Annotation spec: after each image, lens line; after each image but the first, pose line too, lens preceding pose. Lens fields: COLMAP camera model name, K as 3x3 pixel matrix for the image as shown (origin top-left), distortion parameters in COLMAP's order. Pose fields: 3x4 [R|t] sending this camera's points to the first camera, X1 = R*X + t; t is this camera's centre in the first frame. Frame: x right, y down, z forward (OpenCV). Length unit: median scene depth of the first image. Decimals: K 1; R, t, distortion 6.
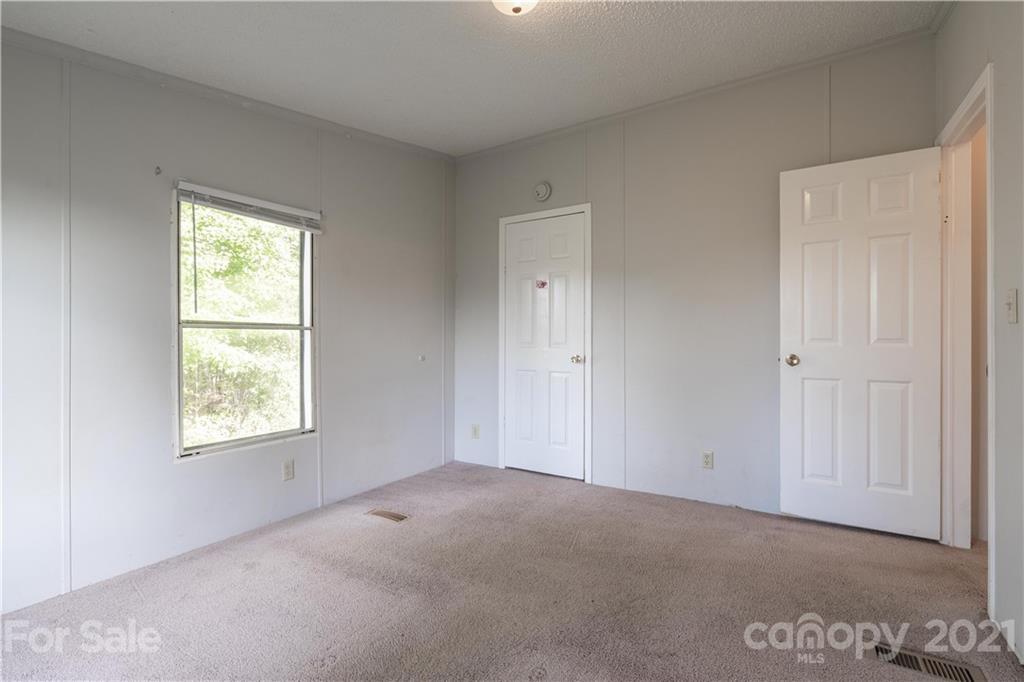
lens RADIAL K [[463.3, 0, 510.2], [0, 463.3, 341.6], [0, 0, 1]] dist [-0.009347, 0.001294]
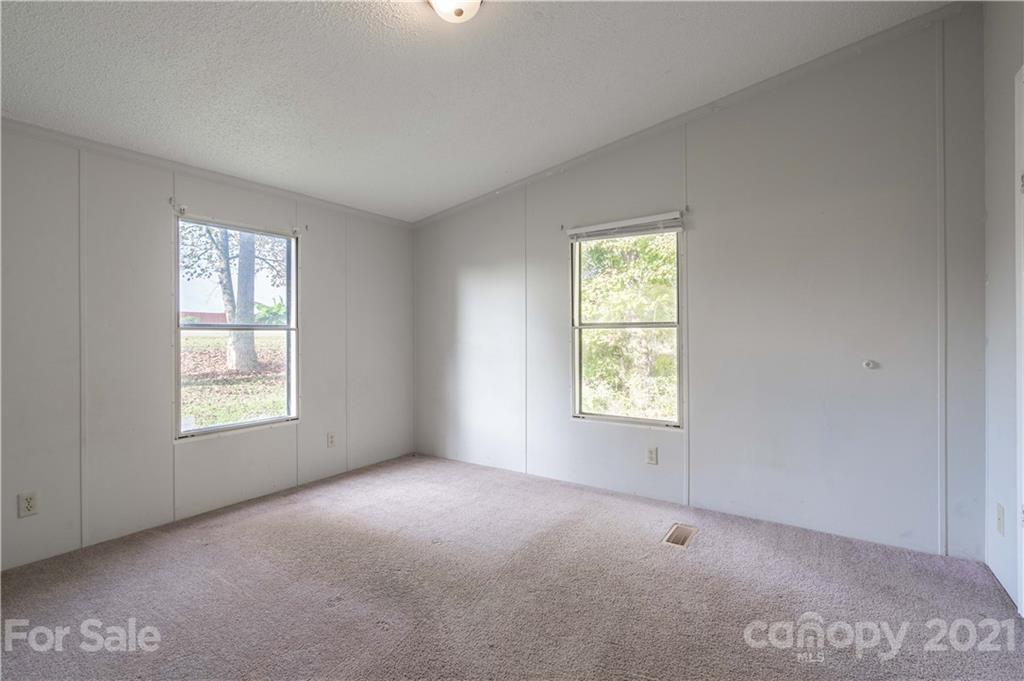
lens RADIAL K [[463.3, 0, 504.9], [0, 463.3, 333.8], [0, 0, 1]] dist [-0.009347, 0.001294]
pose [[-0.042964, -0.002395, -0.999074, 0.632331], [0.005103, 0.999984, -0.002616, -0.009838], [0.999064, -0.005210, -0.042951, 0.697405]]
